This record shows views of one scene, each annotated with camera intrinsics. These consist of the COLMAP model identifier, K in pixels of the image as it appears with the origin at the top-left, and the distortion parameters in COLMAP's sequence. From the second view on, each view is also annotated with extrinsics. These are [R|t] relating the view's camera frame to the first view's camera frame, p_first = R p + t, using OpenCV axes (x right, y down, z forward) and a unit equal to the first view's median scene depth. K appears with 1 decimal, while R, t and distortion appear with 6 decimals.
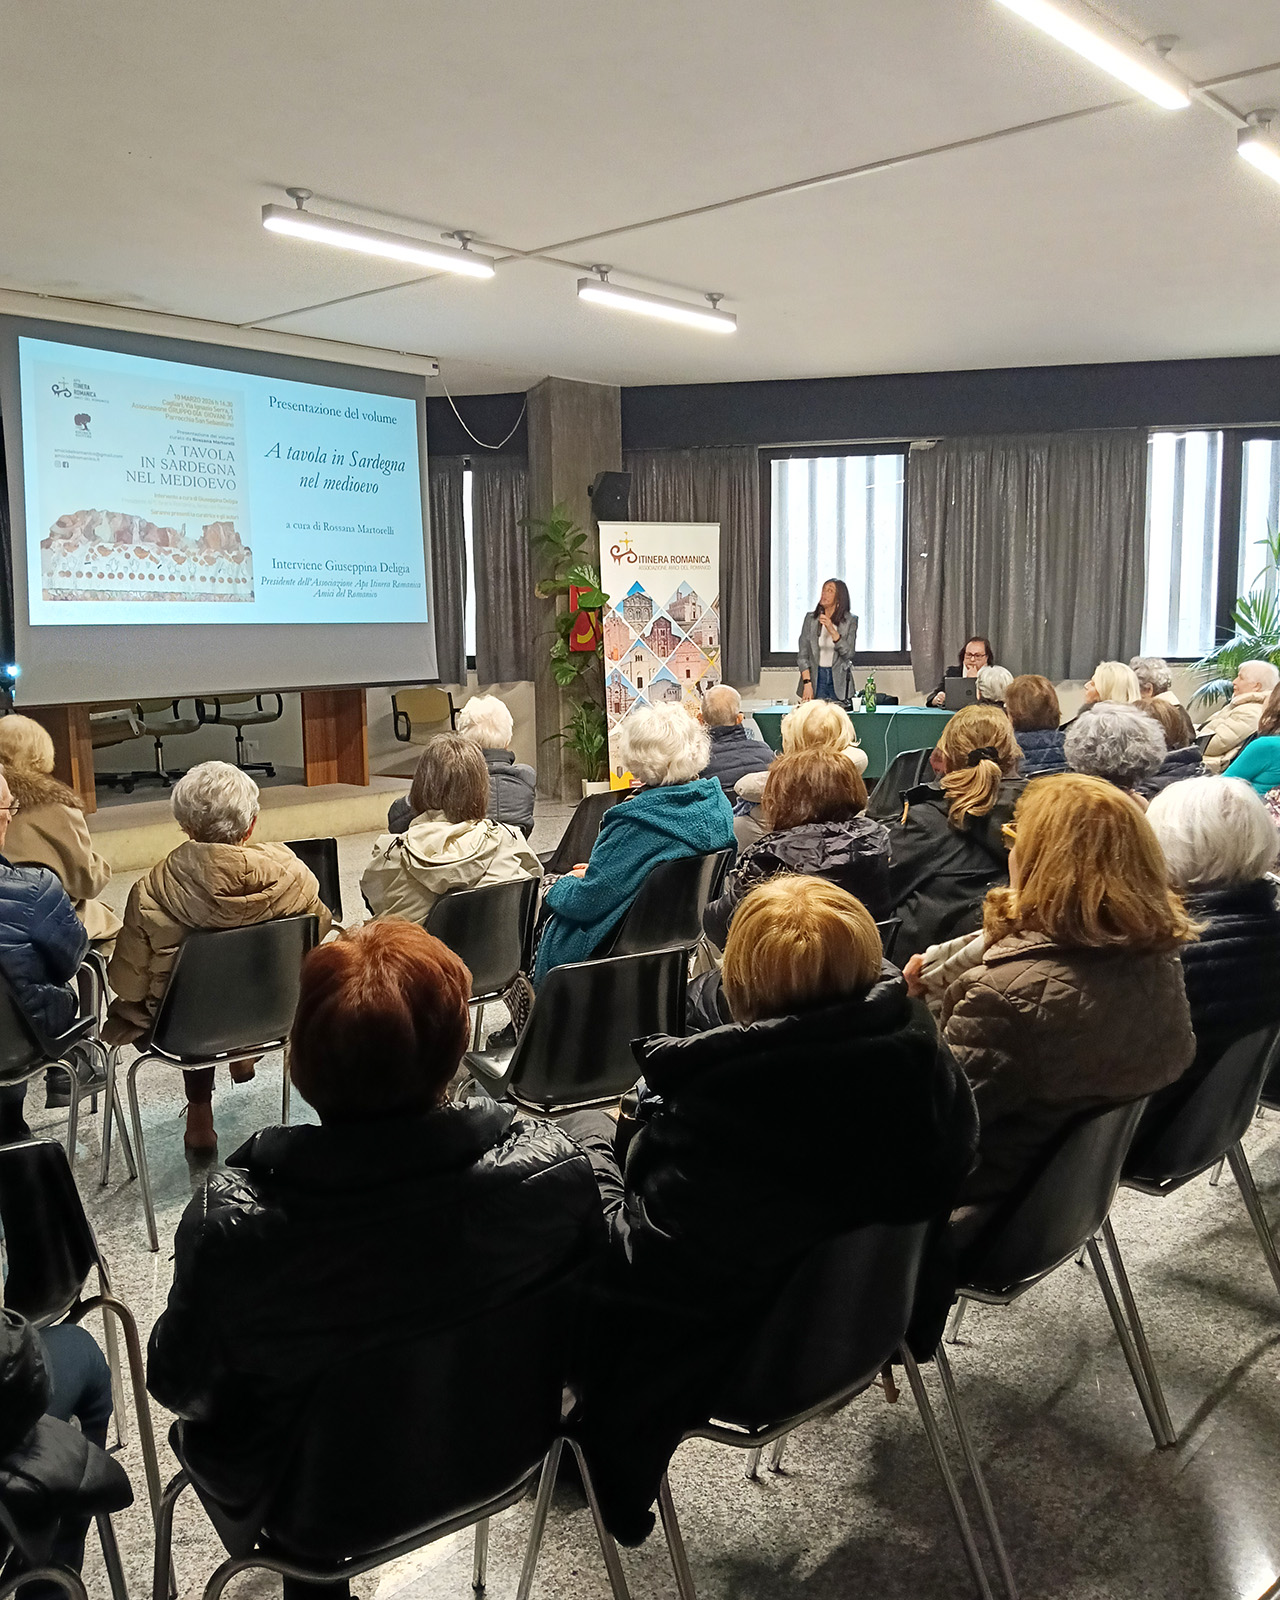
lens RADIAL K [[1388.4, 0, 640.2], [0, 1388.4, 848.7], [0, 0, 1]] dist [0.036755, -0.088213]
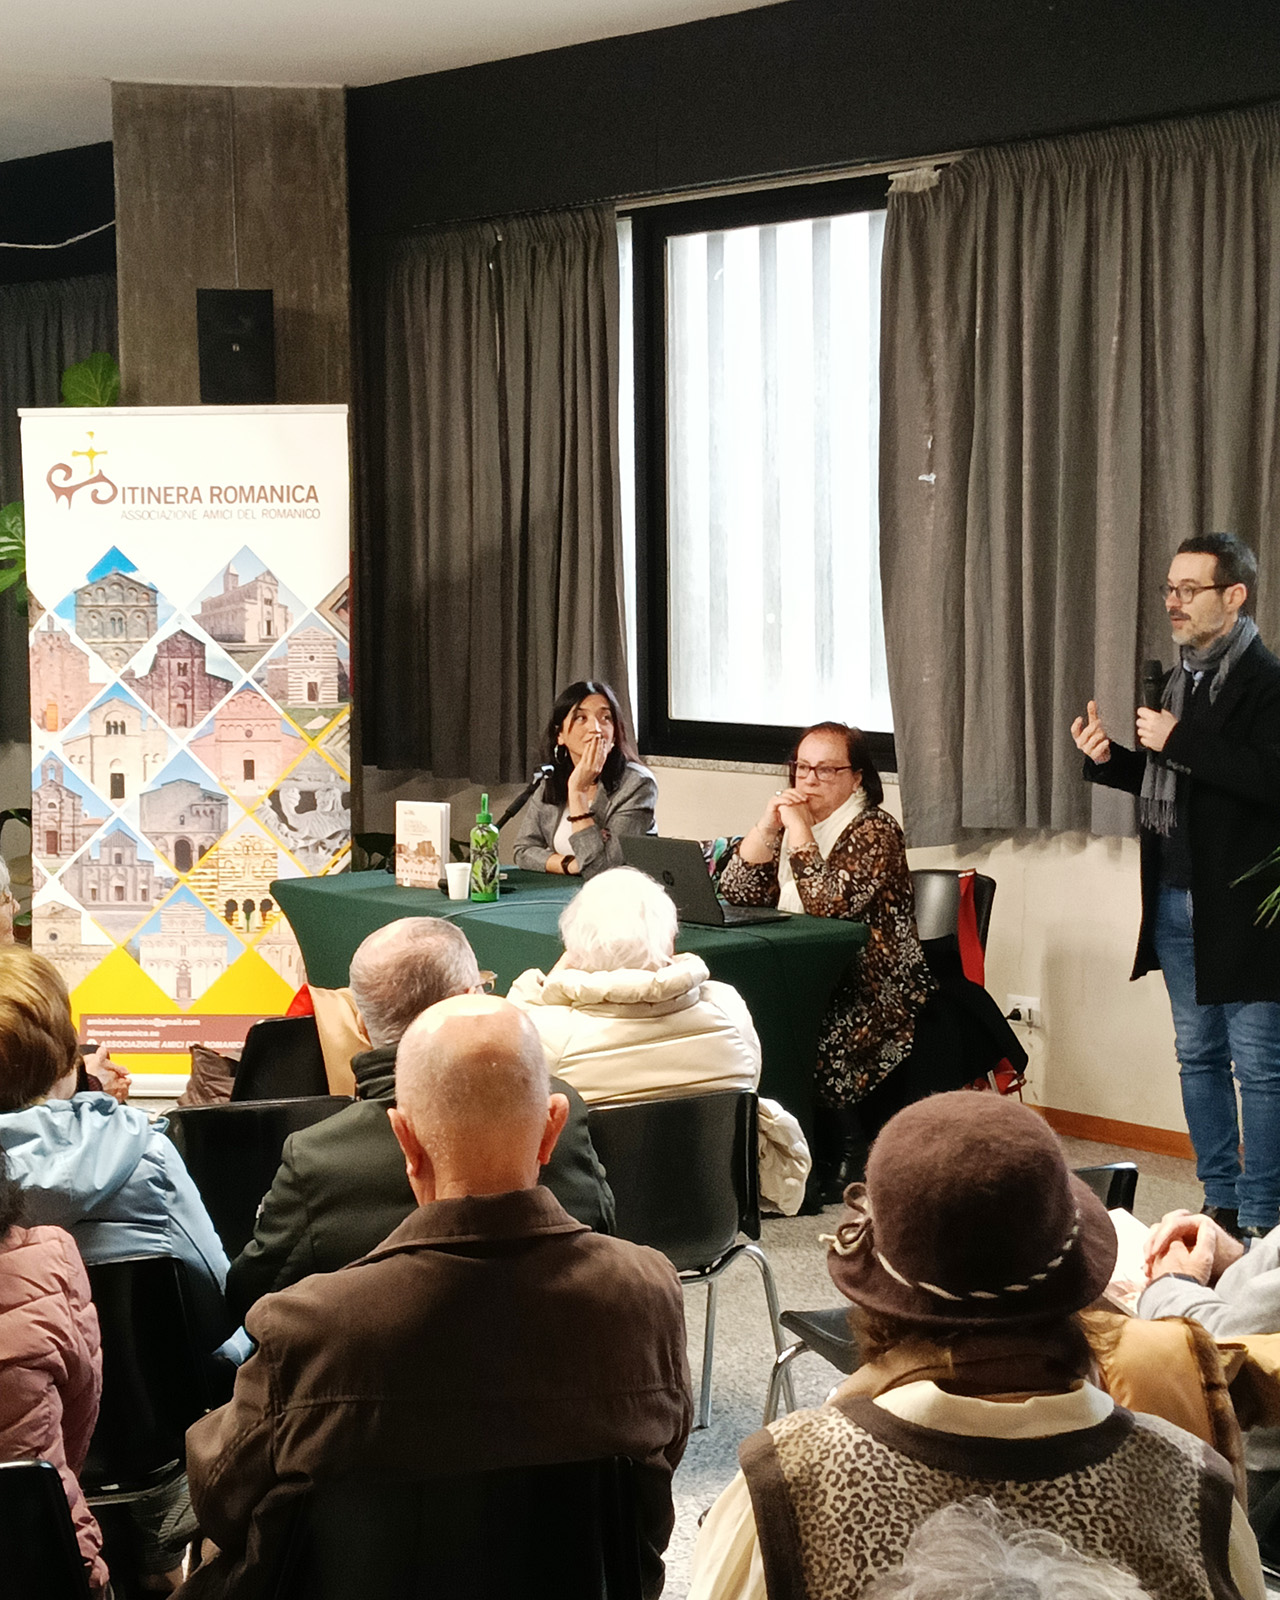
lens RADIAL K [[2725.1, 0, 636.1], [0, 2725.1, 792.0], [0, 0, 1]] dist [0.097109, 0.000000]
pose [[0.822186, 0.061074, -0.565934, 0.604229], [-0.101314, 0.994054, -0.039913, -0.102314], [0.560131, 0.090153, 0.823484, 0.415602]]
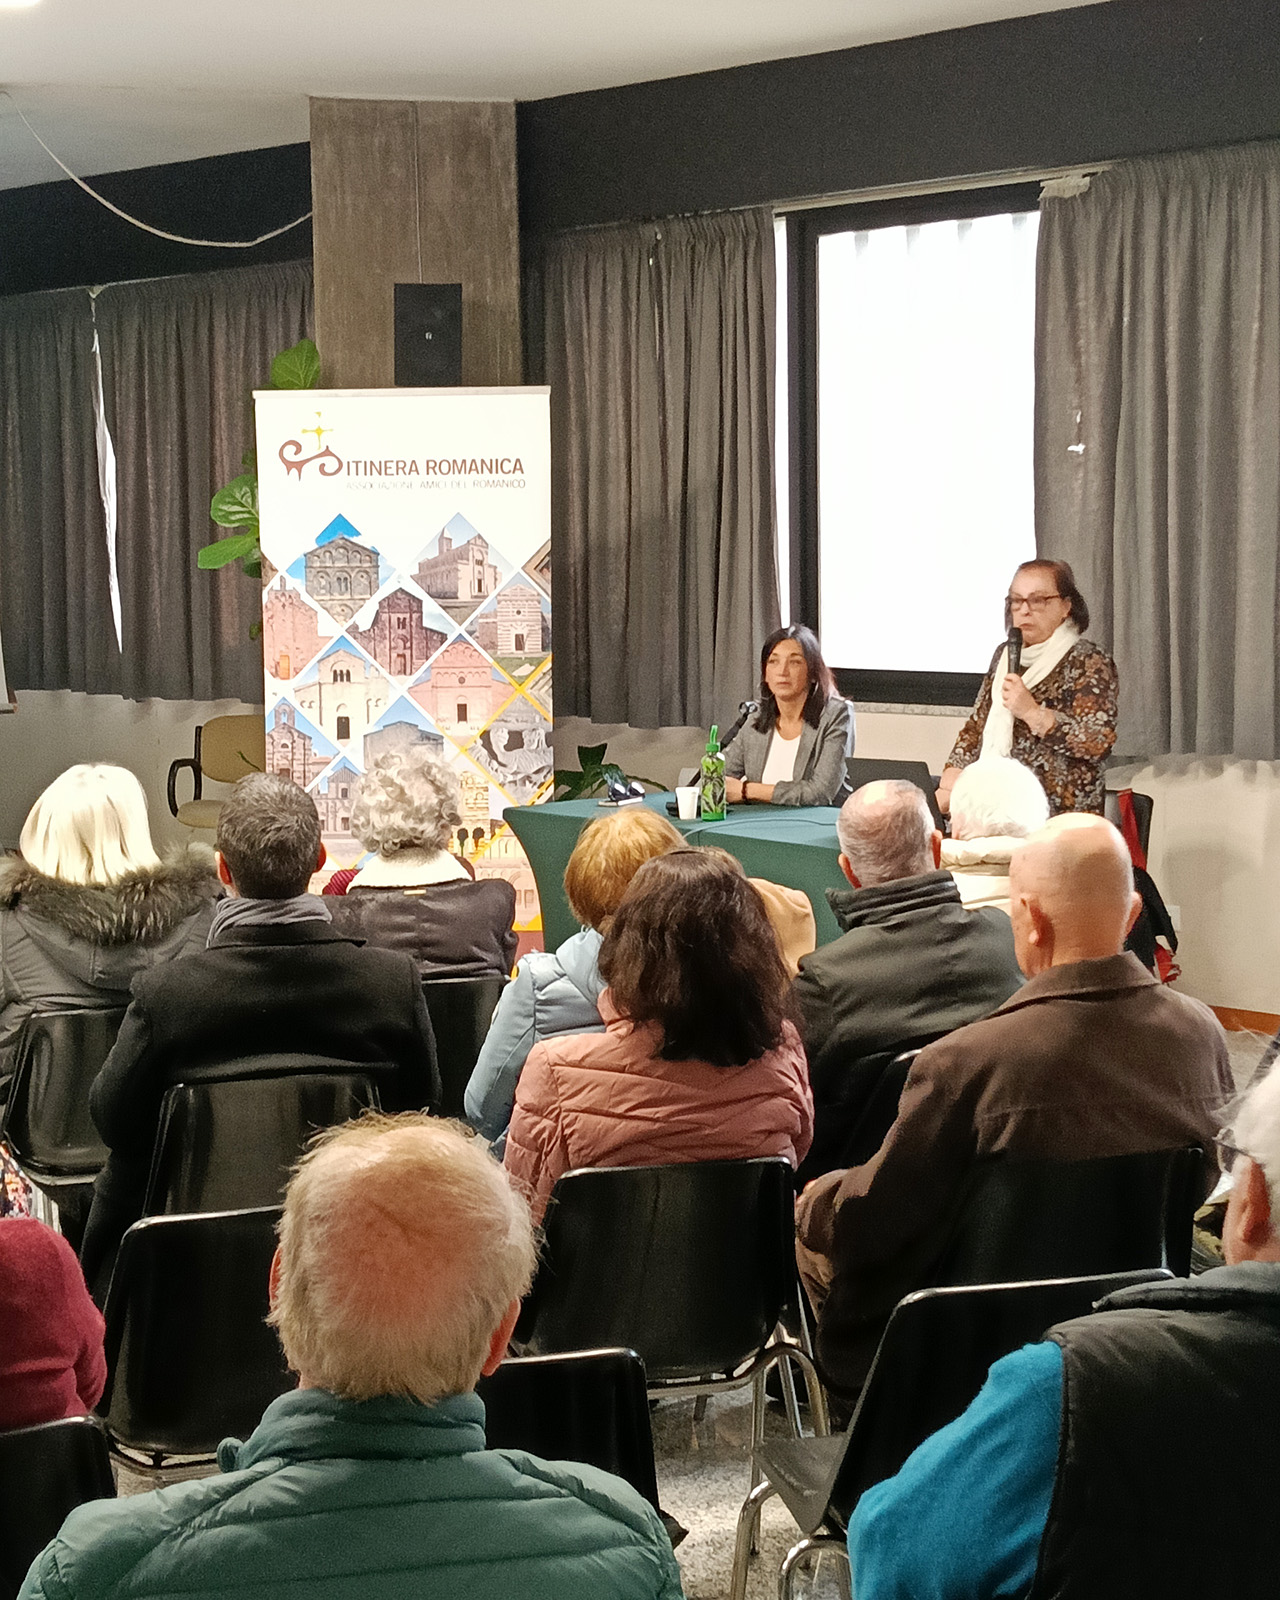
lens RADIAL K [[2725.1, 0, 641.6], [0, 2725.1, 788.9], [0, 0, 1]] dist [0.097109, 0.000000]
pose [[0.840683, 0.057420, -0.538474, 0.590583], [-0.092906, 0.994912, -0.038956, -0.073762], [0.533498, 0.082777, 0.841741, 0.284896]]
